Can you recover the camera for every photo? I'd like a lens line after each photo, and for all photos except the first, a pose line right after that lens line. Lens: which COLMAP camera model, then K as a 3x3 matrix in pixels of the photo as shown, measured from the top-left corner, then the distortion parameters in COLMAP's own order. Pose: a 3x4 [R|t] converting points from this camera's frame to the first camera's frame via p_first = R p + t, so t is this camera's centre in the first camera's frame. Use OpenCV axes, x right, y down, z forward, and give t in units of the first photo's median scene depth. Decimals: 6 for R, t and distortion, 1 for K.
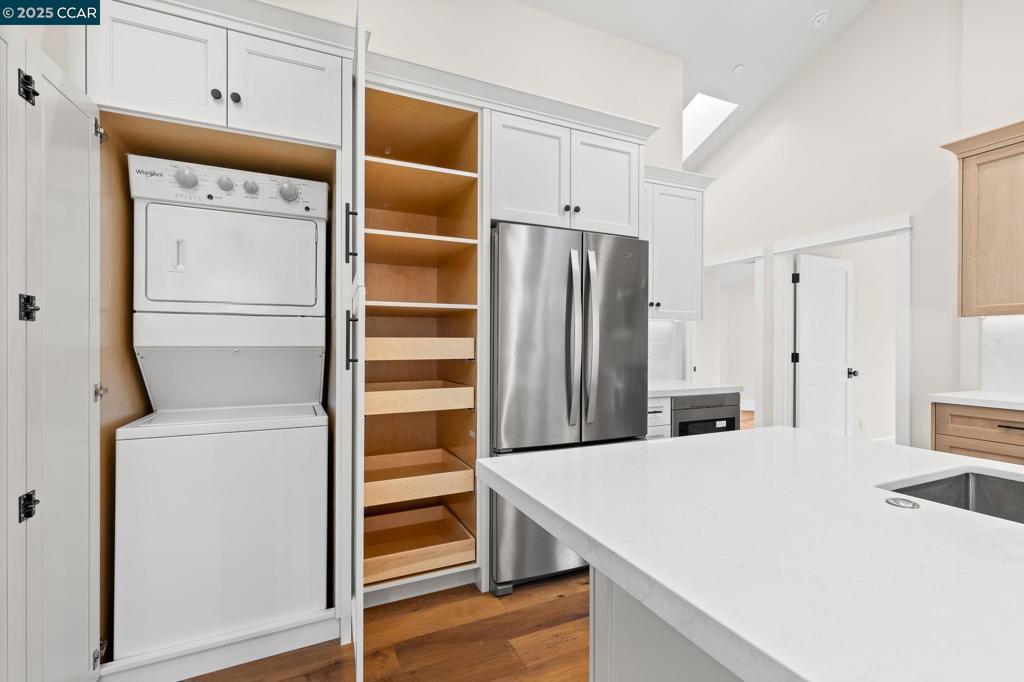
lens RADIAL K [[456.0, 0, 513.9], [0, 456.0, 346.4], [0, 0, 1]] dist [0.000154, -0.000222]
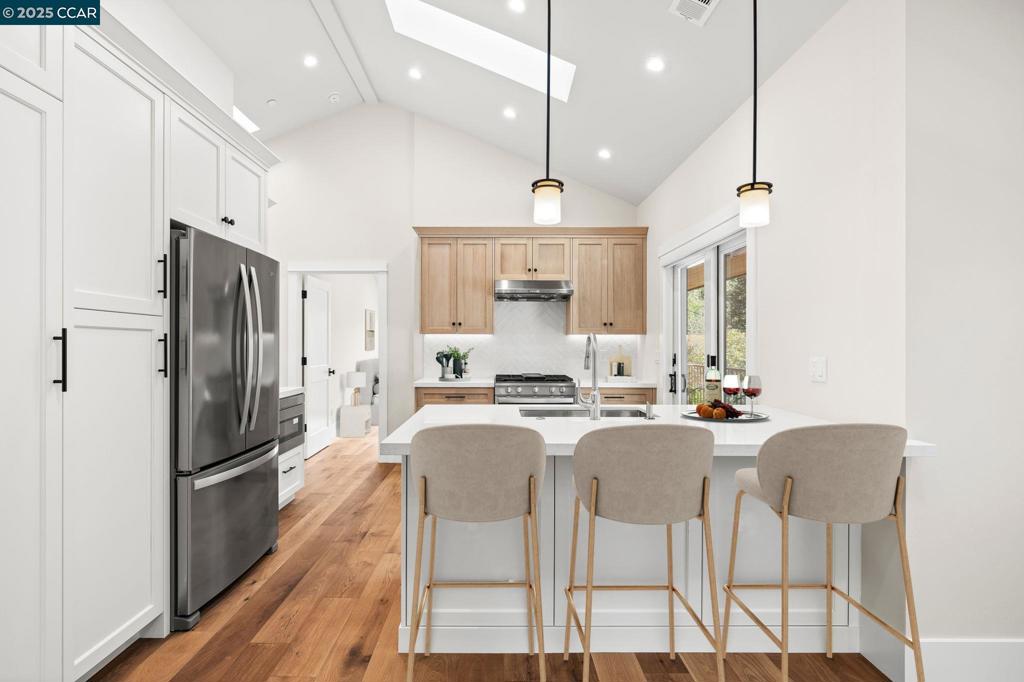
lens RADIAL K [[456.0, 0, 506.6], [0, 456.0, 345.8], [0, 0, 1]] dist [0.000154, -0.000222]
pose [[0.437986, 0.002116, 0.898979, -0.380936], [0.003503, 0.999986, -0.004061, -0.015036], [-0.898975, 0.004928, 0.437973, 0.006729]]
